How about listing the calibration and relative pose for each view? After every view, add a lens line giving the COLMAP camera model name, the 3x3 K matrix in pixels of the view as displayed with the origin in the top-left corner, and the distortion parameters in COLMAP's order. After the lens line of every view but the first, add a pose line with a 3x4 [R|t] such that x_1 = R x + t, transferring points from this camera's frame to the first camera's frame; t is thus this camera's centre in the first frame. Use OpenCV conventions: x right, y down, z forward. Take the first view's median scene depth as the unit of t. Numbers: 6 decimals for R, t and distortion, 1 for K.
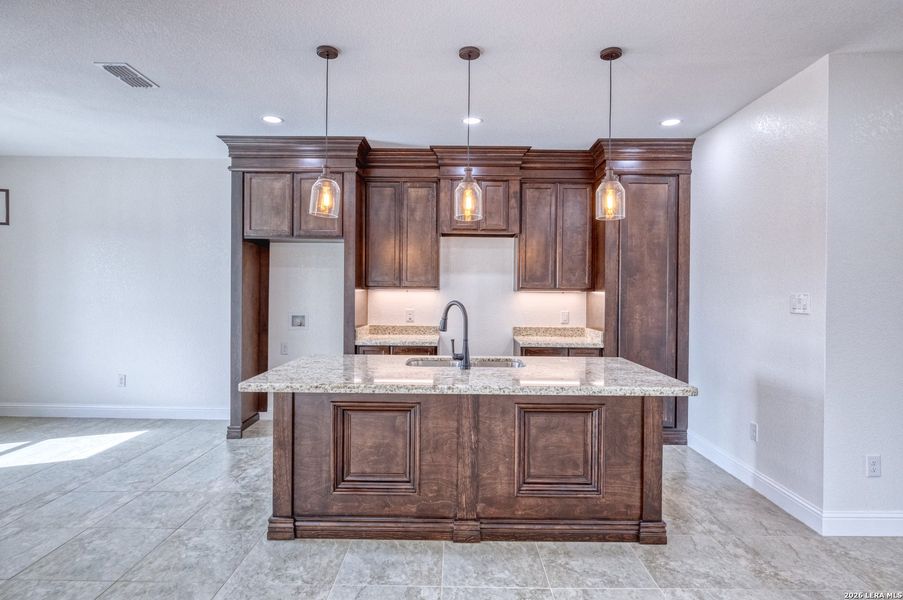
lens RADIAL K [[503.8, 0, 433.9], [0, 503.8, 296.2], [0, 0, 1]] dist [-0.001420, -0.000220]
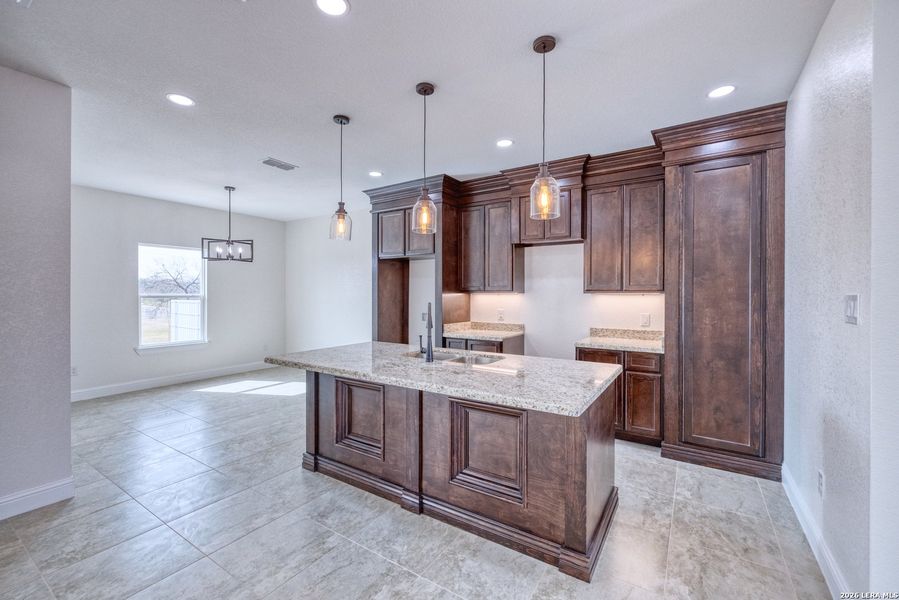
lens RADIAL K [[378.9, 0, 447.3], [0, 378.9, 296.7], [0, 0, 1]] dist [-0.000169, -0.000010]
pose [[0.838554, -0.004939, -0.544796, 0.384786], [0.002191, 0.999981, -0.005693, 0.000271], [0.544814, 0.003580, 0.838549, 0.196080]]
